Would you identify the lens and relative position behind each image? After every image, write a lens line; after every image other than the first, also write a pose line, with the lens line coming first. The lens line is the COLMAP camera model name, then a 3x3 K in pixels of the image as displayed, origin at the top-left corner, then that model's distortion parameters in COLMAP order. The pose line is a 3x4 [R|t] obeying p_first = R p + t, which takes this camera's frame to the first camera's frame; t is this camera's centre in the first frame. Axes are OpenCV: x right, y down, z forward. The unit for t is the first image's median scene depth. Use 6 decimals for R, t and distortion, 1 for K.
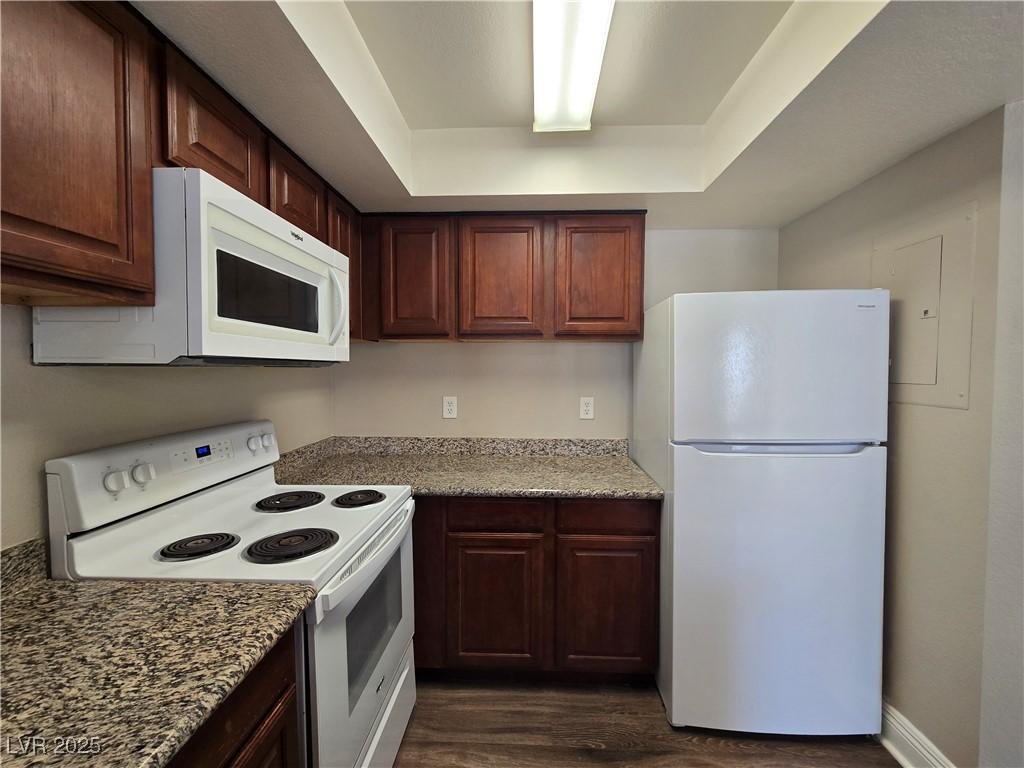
lens RADIAL K [[417.8, 0, 517.9], [0, 417.8, 383.7], [0, 0, 1]] dist [-0.005476, 0.000207]
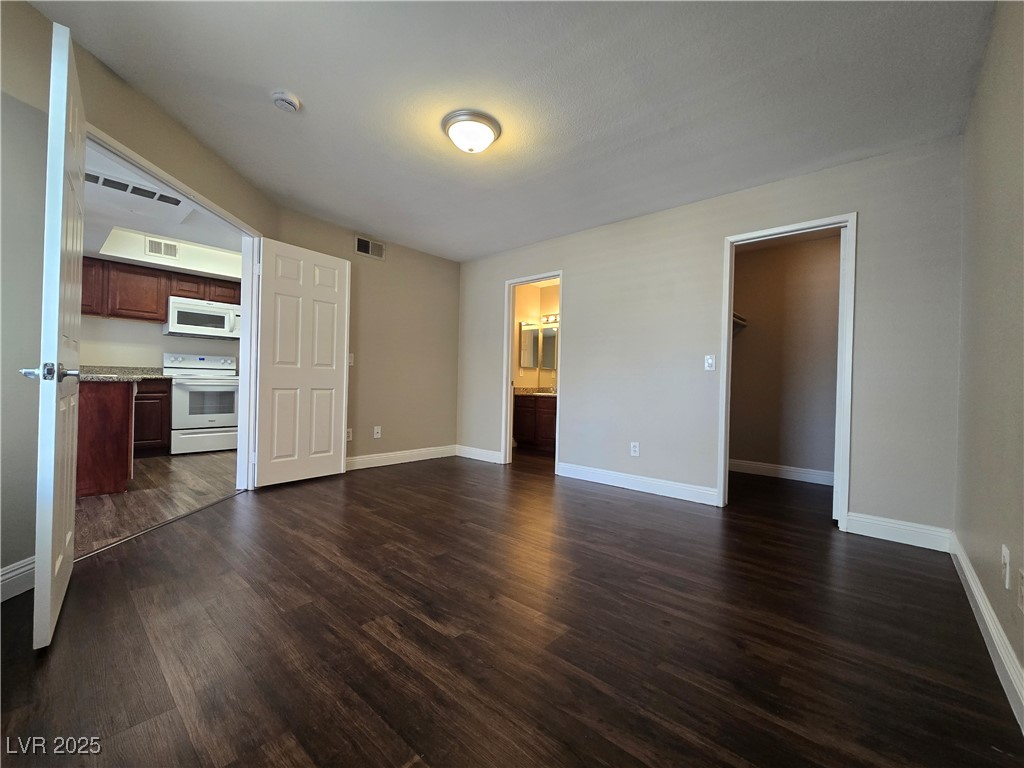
lens RADIAL K [[417.8, 0, 517.9], [0, 417.8, 383.7], [0, 0, 1]] dist [-0.005476, 0.000207]
pose [[0.778438, 0.017202, -0.627486, 5.484066], [-0.044949, 0.998586, -0.028387, 0.499160], [0.626111, 0.050302, 0.778110, -0.266797]]
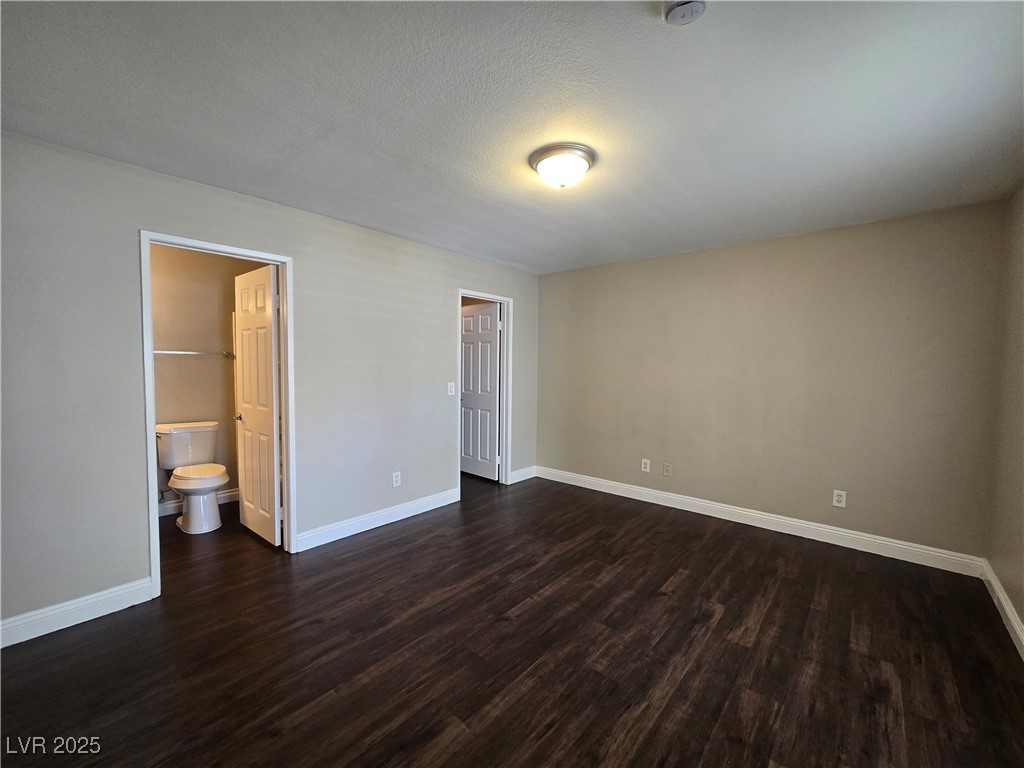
lens RADIAL K [[417.8, 0, 517.9], [0, 417.8, 383.7], [0, 0, 1]] dist [-0.005476, 0.000207]
pose [[0.624397, -0.034120, 0.780362, 1.725159], [0.022201, 0.999417, 0.025935, 0.022431], [-0.780792, 0.001131, 0.624790, 0.259156]]
